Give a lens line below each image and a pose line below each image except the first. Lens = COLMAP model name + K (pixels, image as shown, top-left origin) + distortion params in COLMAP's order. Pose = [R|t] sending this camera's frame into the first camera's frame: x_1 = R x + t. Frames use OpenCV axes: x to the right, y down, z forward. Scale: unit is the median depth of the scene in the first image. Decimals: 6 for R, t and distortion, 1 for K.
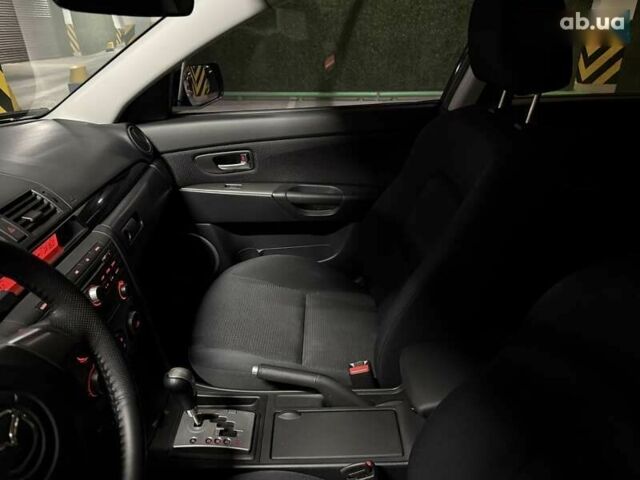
lens RADIAL K [[451.8, 0, 316.8], [0, 451.8, 243.0], [0, 0, 1]] dist [0.008577, -0.013614]
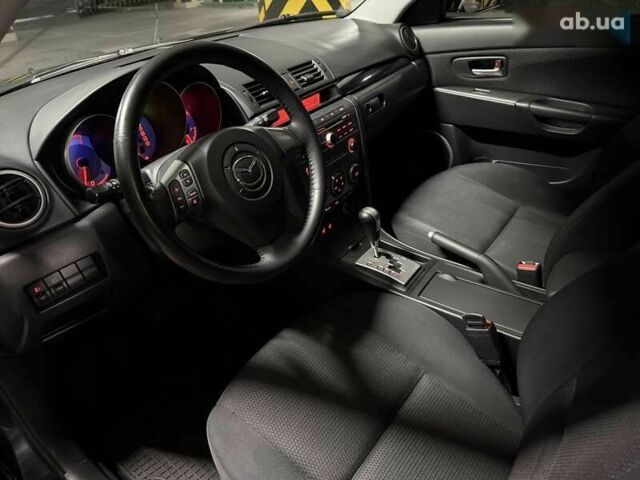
lens RADIAL K [[451.8, 0, 316.8], [0, 451.8, 243.0], [0, 0, 1]] dist [0.008577, -0.013614]
pose [[0.797103, 0.291201, -0.528988, 0.180871], [-0.211396, 0.955171, 0.207267, 0.079220], [0.565631, -0.053387, 0.822929, -0.118218]]
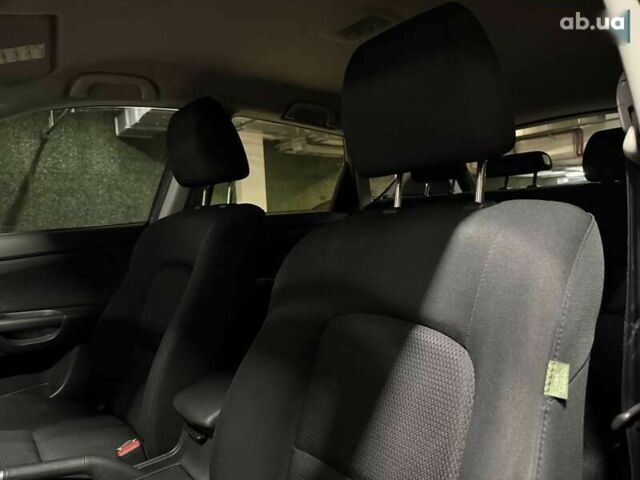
lens RADIAL K [[451.8, 0, 316.8], [0, 451.8, 243.0], [0, 0, 1]] dist [0.008577, -0.013614]
pose [[0.778130, -0.054908, 0.625698, -0.118899], [0.308839, 0.900878, -0.305022, 0.220101], [-0.546930, 0.430587, 0.717958, -0.043602]]
